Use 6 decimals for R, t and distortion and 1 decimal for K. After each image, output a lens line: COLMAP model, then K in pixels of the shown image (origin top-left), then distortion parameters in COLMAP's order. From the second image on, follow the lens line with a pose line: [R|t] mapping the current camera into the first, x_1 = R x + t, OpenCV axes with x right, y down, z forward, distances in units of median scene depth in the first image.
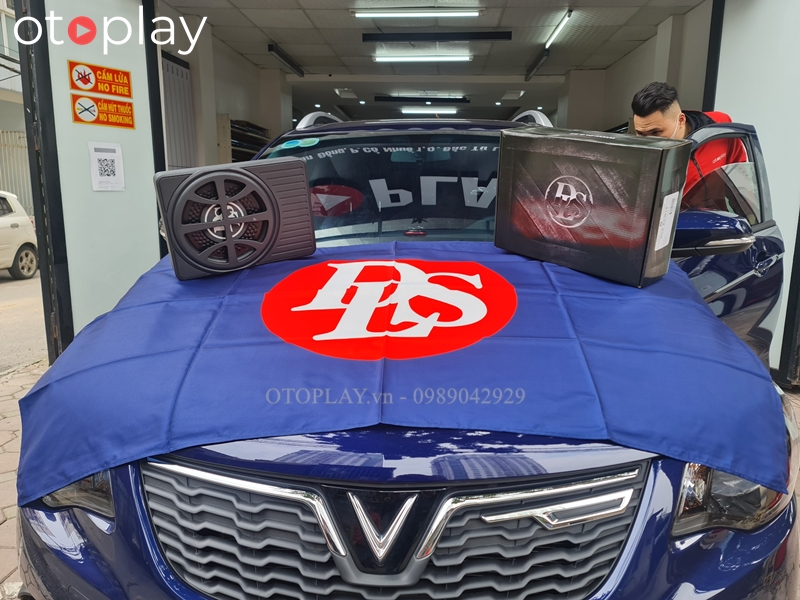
lens RADIAL K [[585.8, 0, 414.6], [0, 585.8, 299.9], [0, 0, 1]] dist [0.076974, -0.074760]
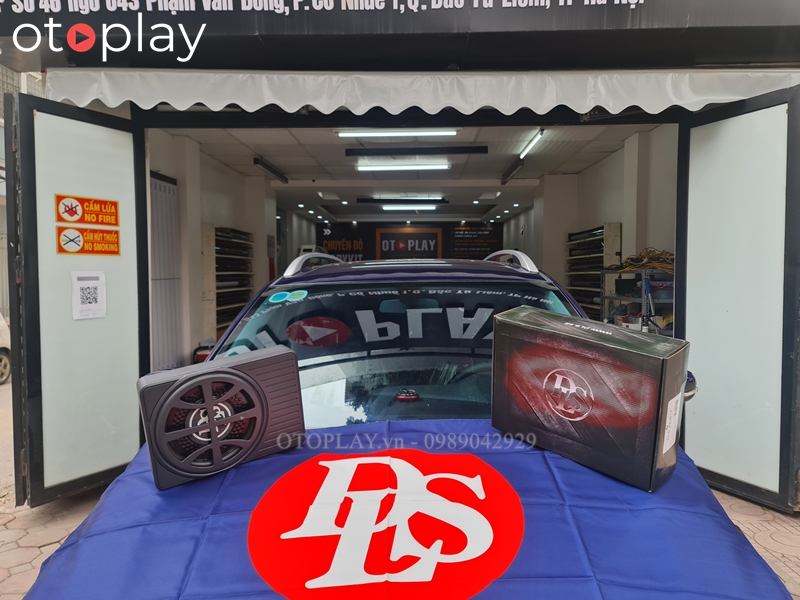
lens RADIAL K [[584.9, 0, 411.2], [0, 584.9, 299.0], [0, 0, 1]] dist [0.073387, -0.068454]
pose [[0.999477, -0.017837, 0.026967, -0.019342], [0.021289, 0.990799, -0.133656, -0.180644], [-0.024335, 0.134161, 0.990661, 0.021872]]
